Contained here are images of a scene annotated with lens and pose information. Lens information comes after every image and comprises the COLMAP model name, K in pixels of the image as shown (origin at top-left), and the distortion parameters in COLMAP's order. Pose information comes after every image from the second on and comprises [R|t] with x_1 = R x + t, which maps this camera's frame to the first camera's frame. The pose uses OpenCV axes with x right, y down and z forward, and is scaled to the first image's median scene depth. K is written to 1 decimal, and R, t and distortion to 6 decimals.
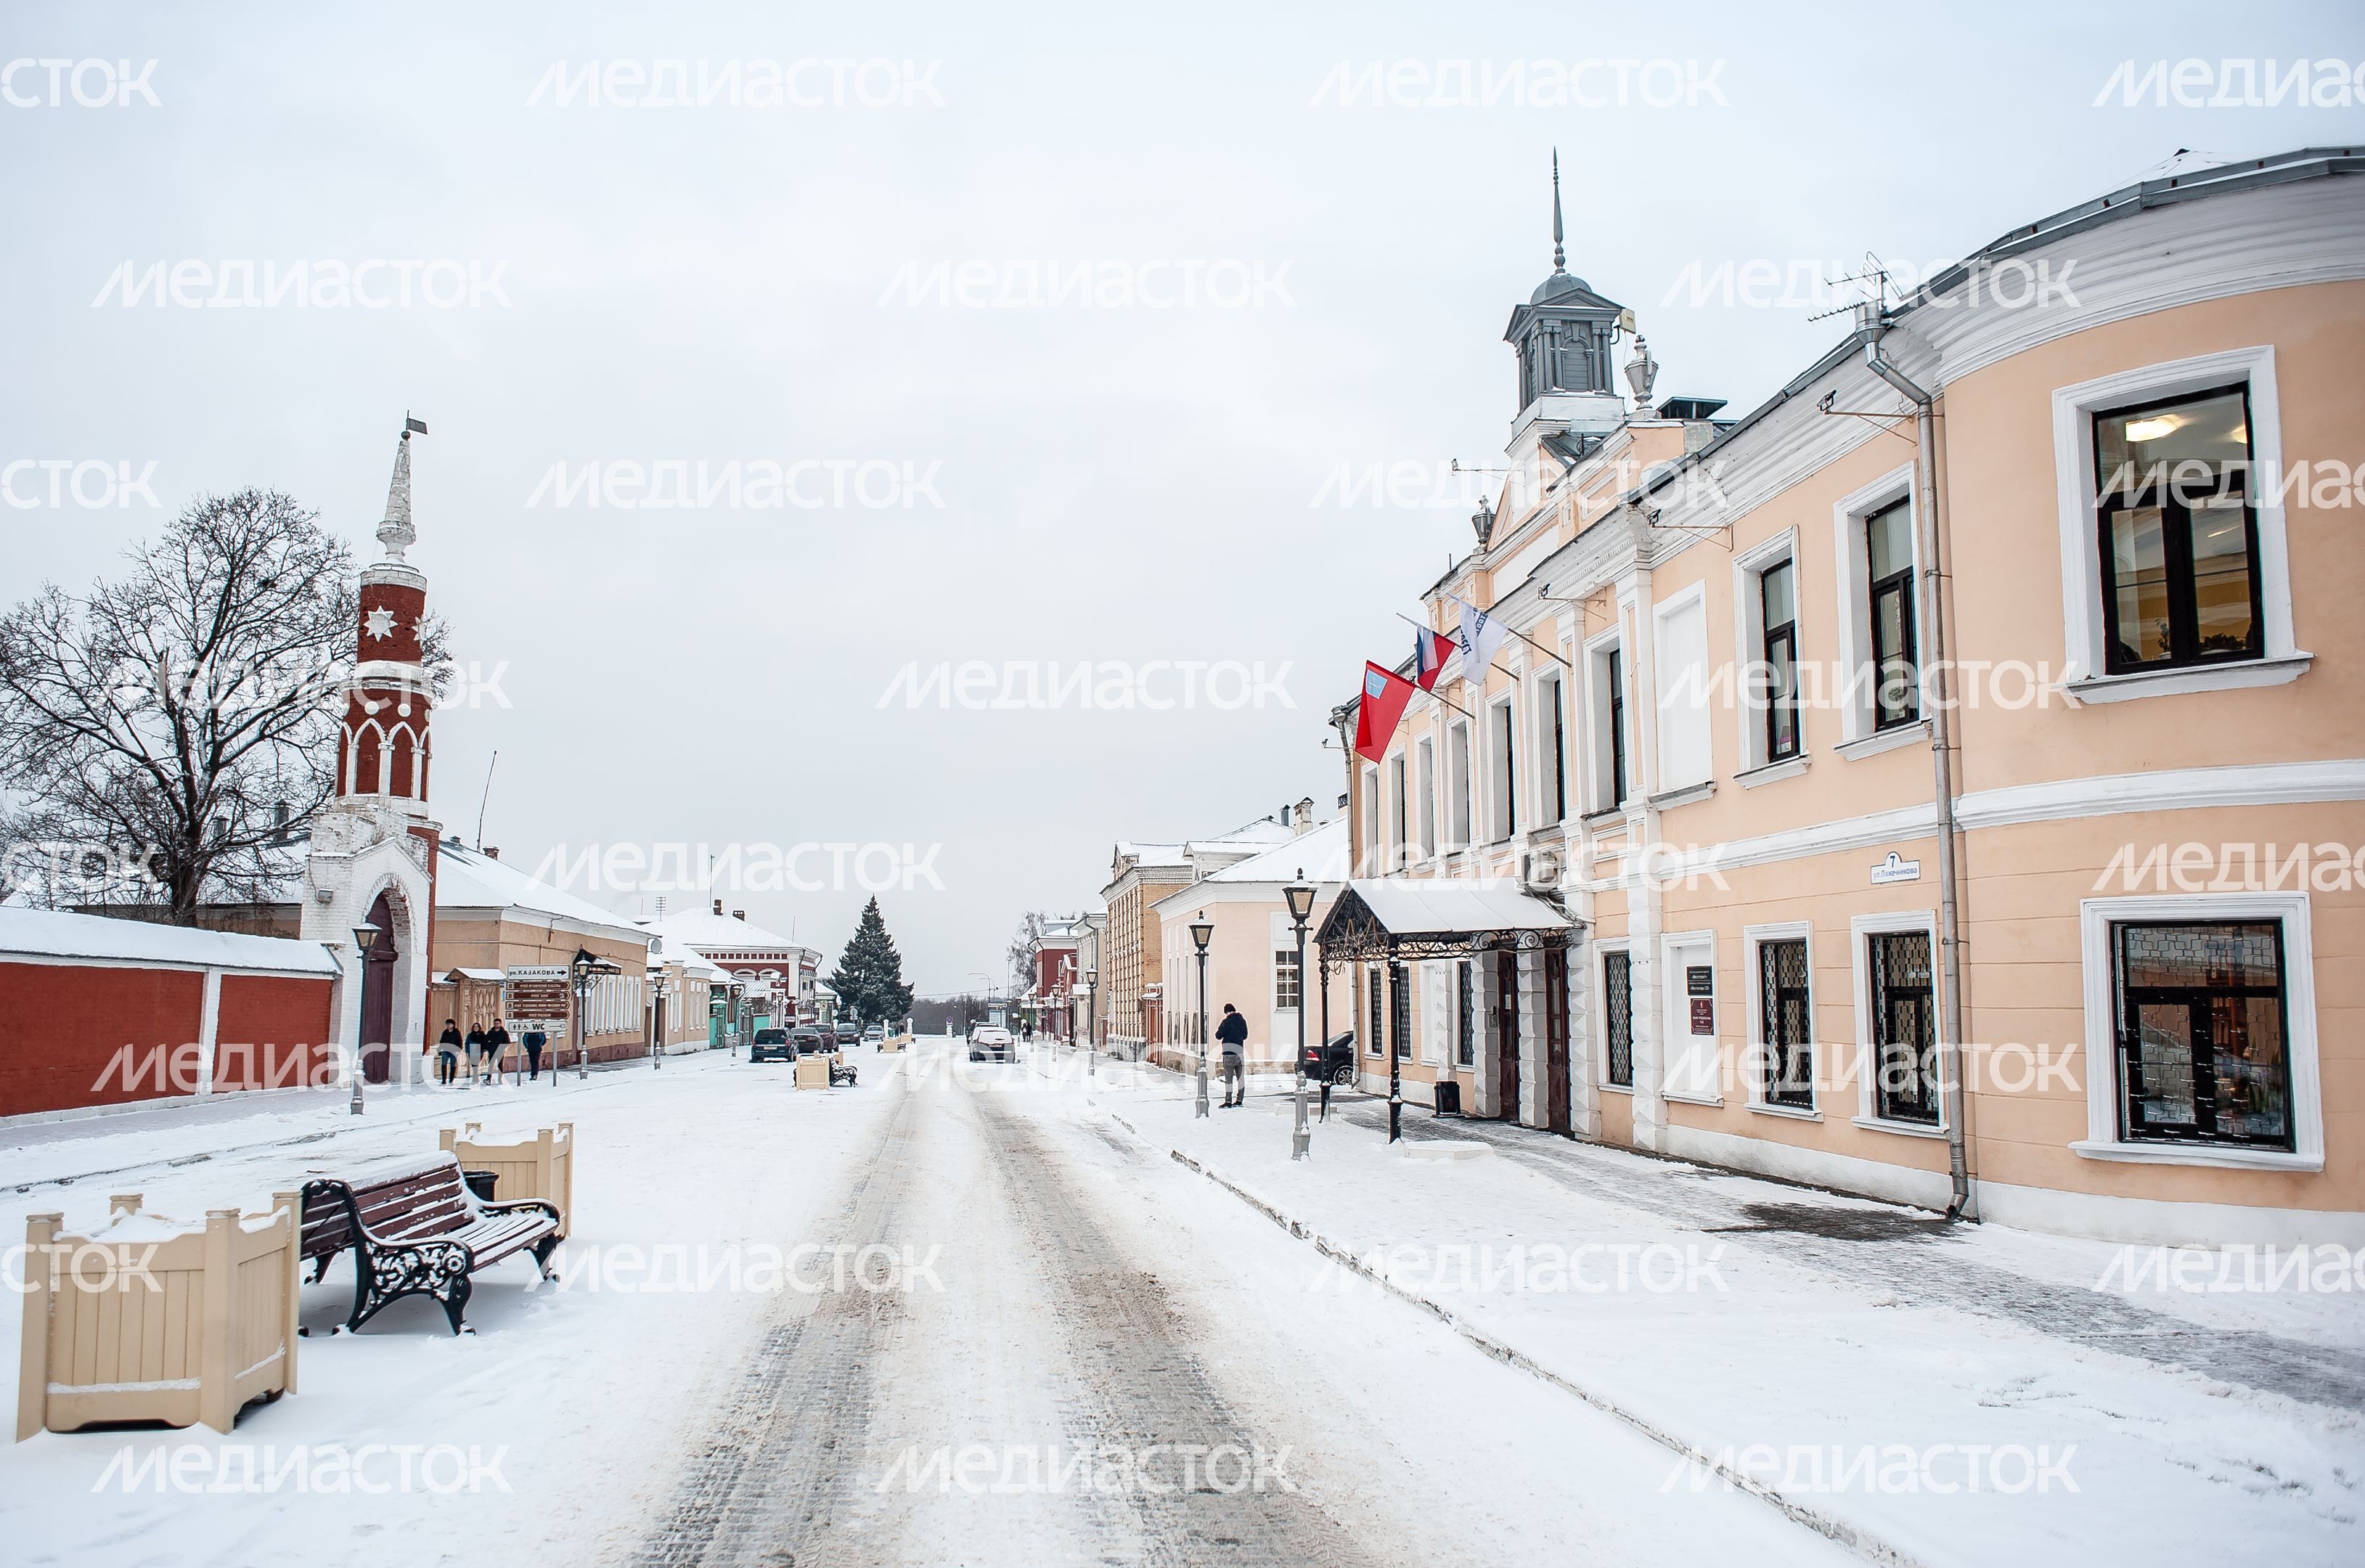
lens RADIAL K [[1894.3, 0, 968.5], [0, 1894.3, 730.0], [0, 0, 1]] dist [-0.092214, 0.078051]
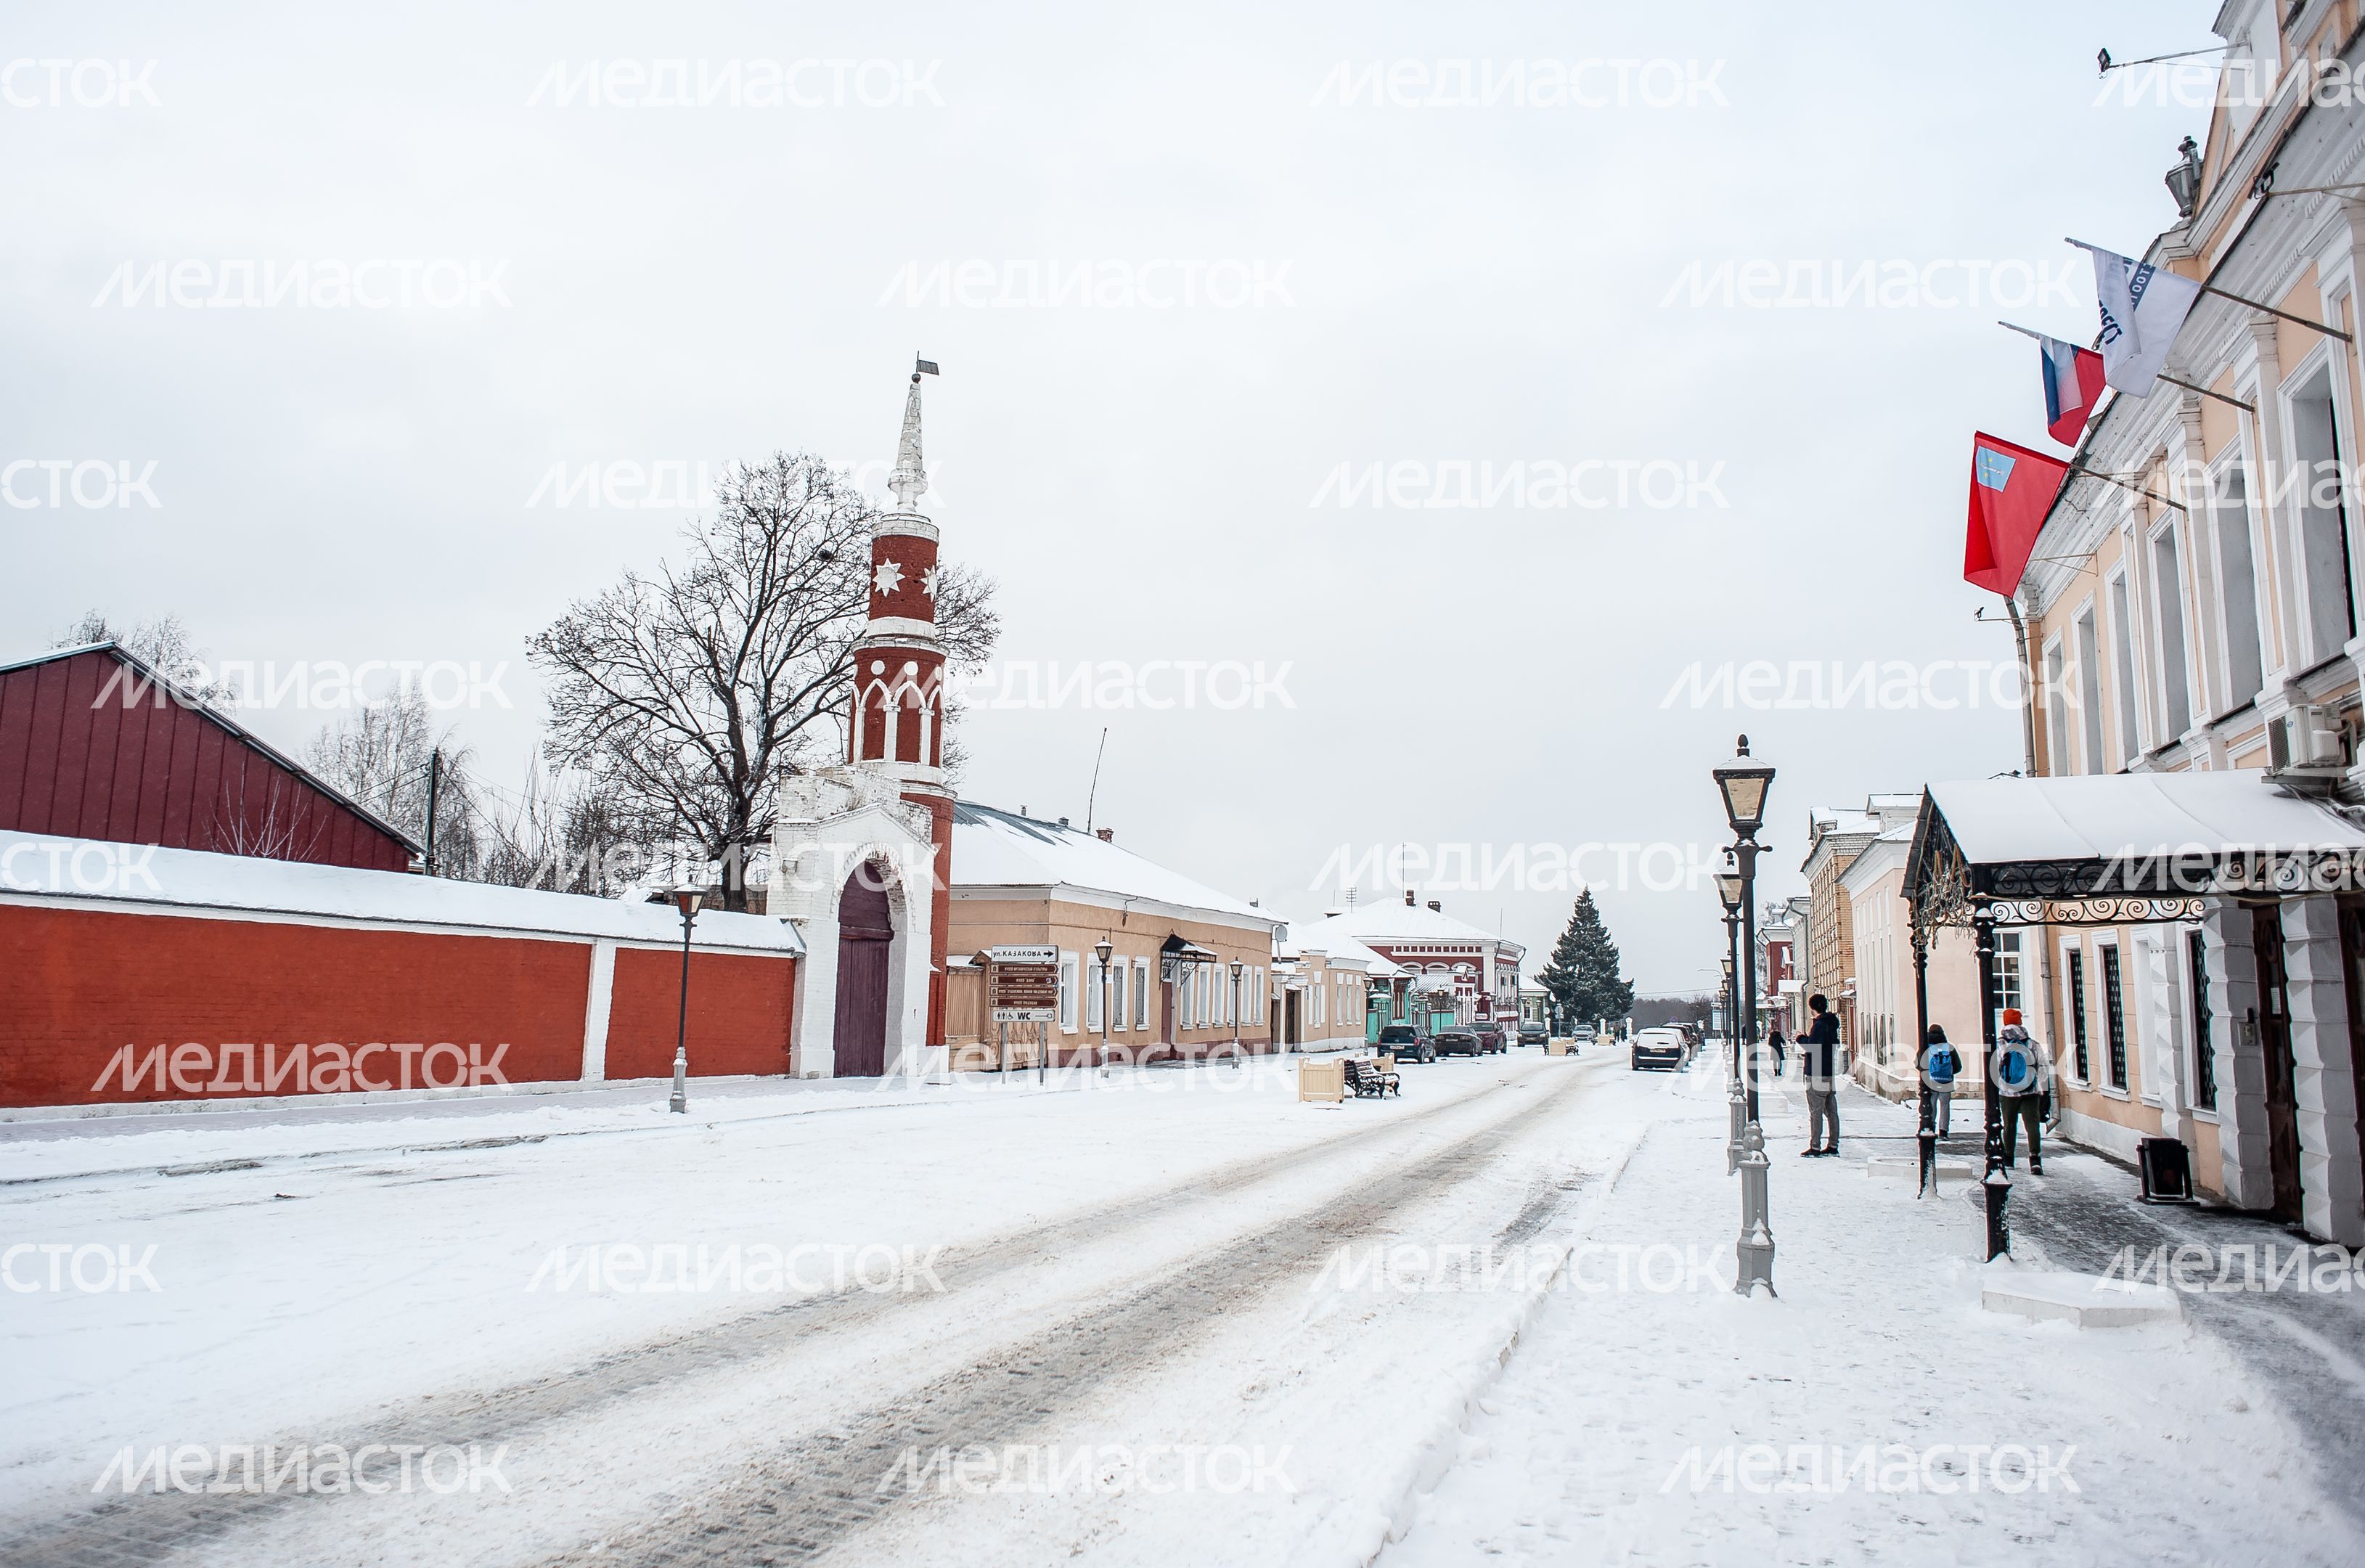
lens RADIAL K [[1618.3, 0, 1181.0], [0, 1618.3, 722.2], [0, 0, 1]] dist [-0.090358, 0.082168]
pose [[0.921566, -0.046906, -0.385378, 0.122771], [0.035449, 0.998694, -0.036786, 0.048603], [0.386601, 0.020240, 0.922025, 0.315699]]
